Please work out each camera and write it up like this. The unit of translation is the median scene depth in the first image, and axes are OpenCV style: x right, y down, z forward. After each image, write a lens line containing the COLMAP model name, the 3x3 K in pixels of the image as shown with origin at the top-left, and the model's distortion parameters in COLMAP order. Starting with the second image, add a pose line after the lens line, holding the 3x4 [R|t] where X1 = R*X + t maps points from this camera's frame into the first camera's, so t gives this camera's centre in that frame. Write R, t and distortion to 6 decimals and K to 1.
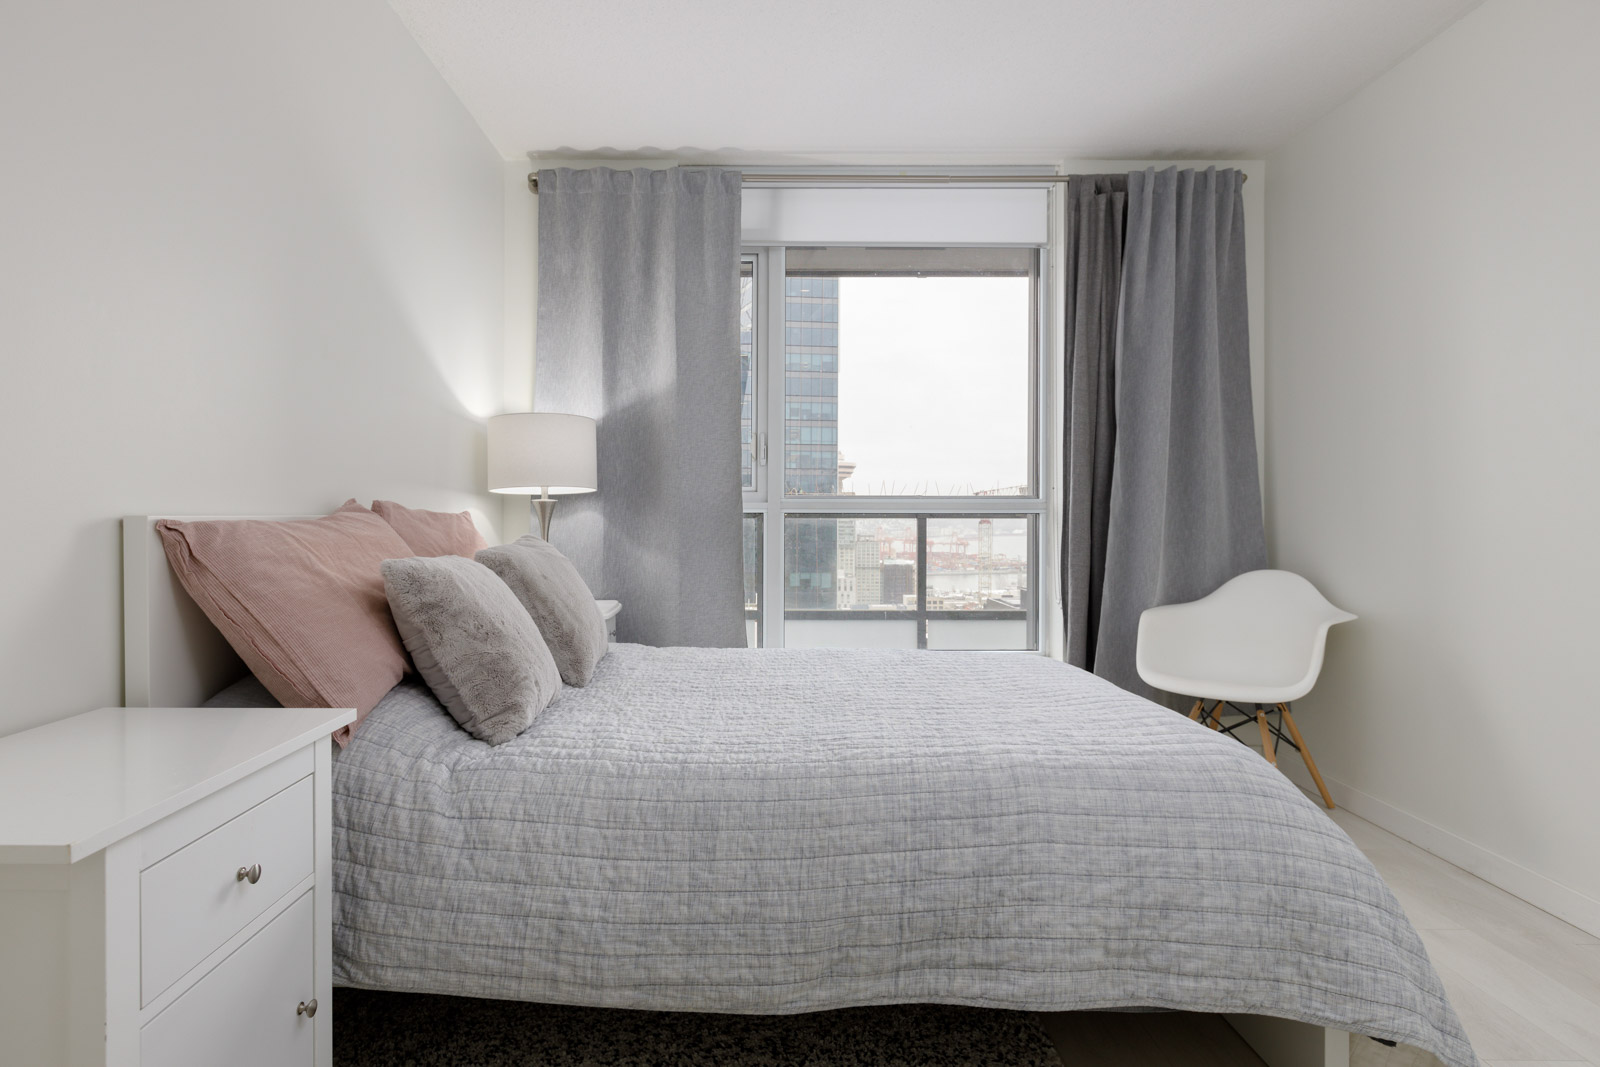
lens RADIAL K [[821.7, 0, 799.1], [0, 821.7, 533.0], [0, 0, 1]] dist [-0.015968, 0.000549]
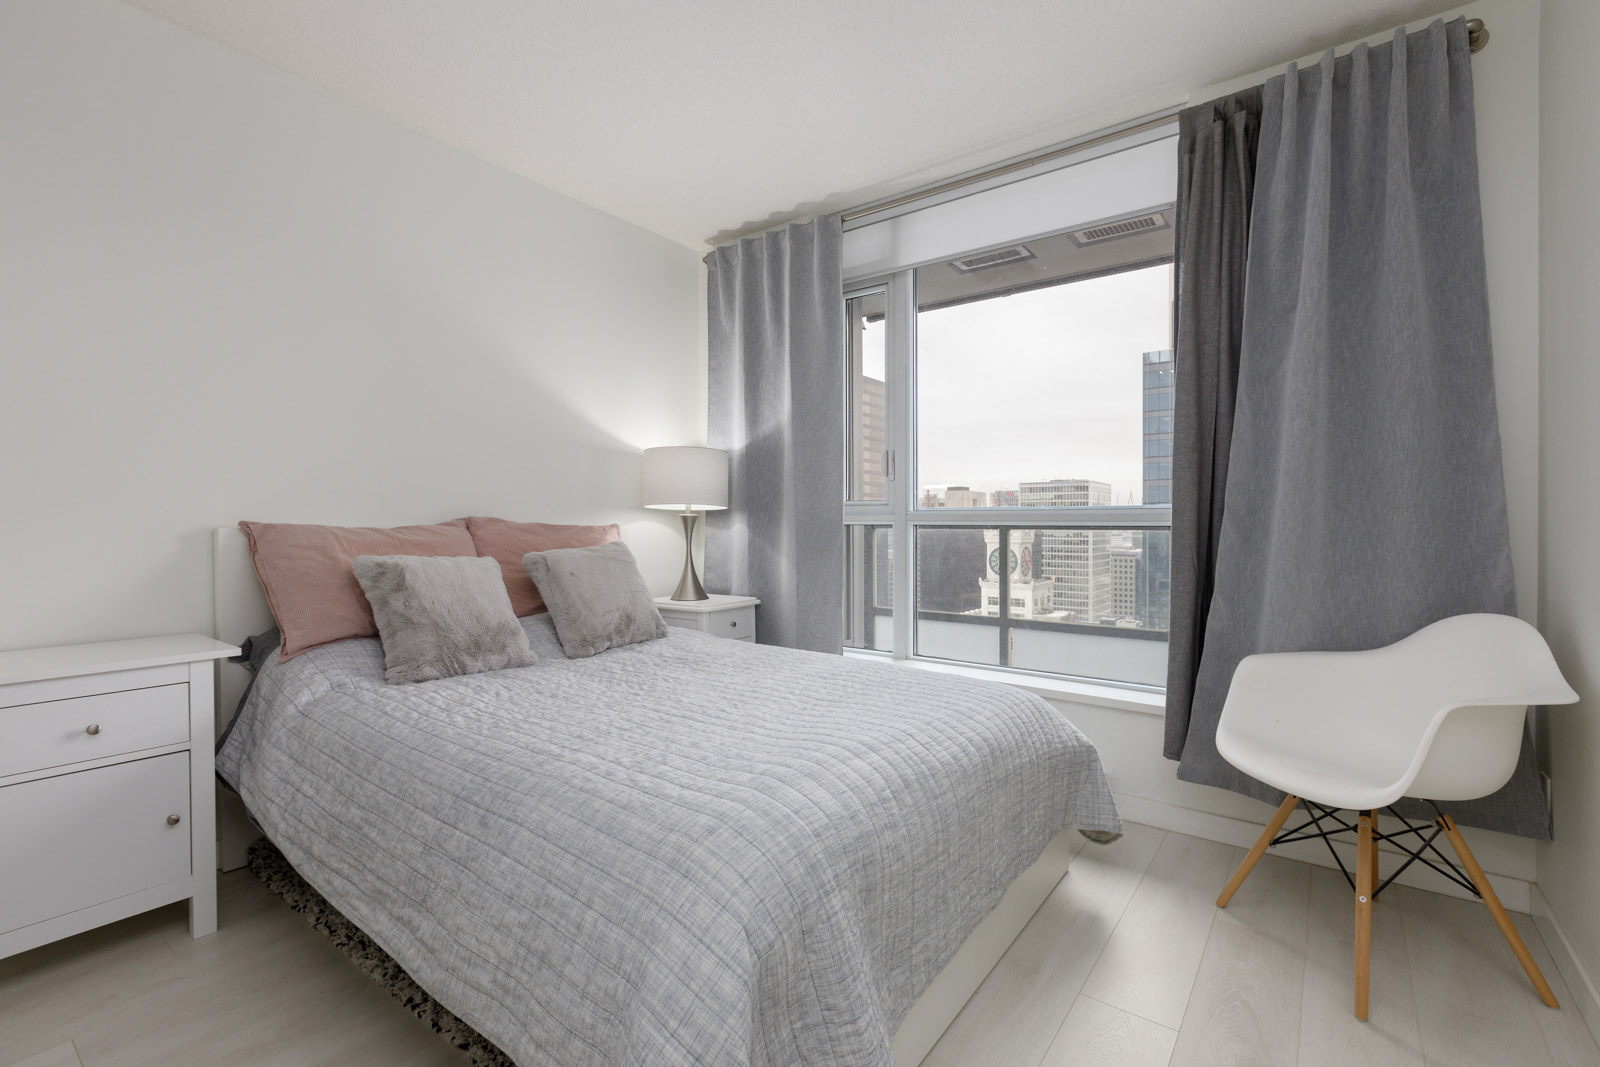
lens RADIAL K [[712.5, 0, 795.0], [0, 712.5, 532.6], [0, 0, 1]] dist [-0.003839, -0.001068]
pose [[0.799543, 0.007598, -0.600561, 0.457994], [-0.013953, 0.999885, -0.005926, -0.007599], [0.600447, 0.013118, 0.799557, 0.208765]]
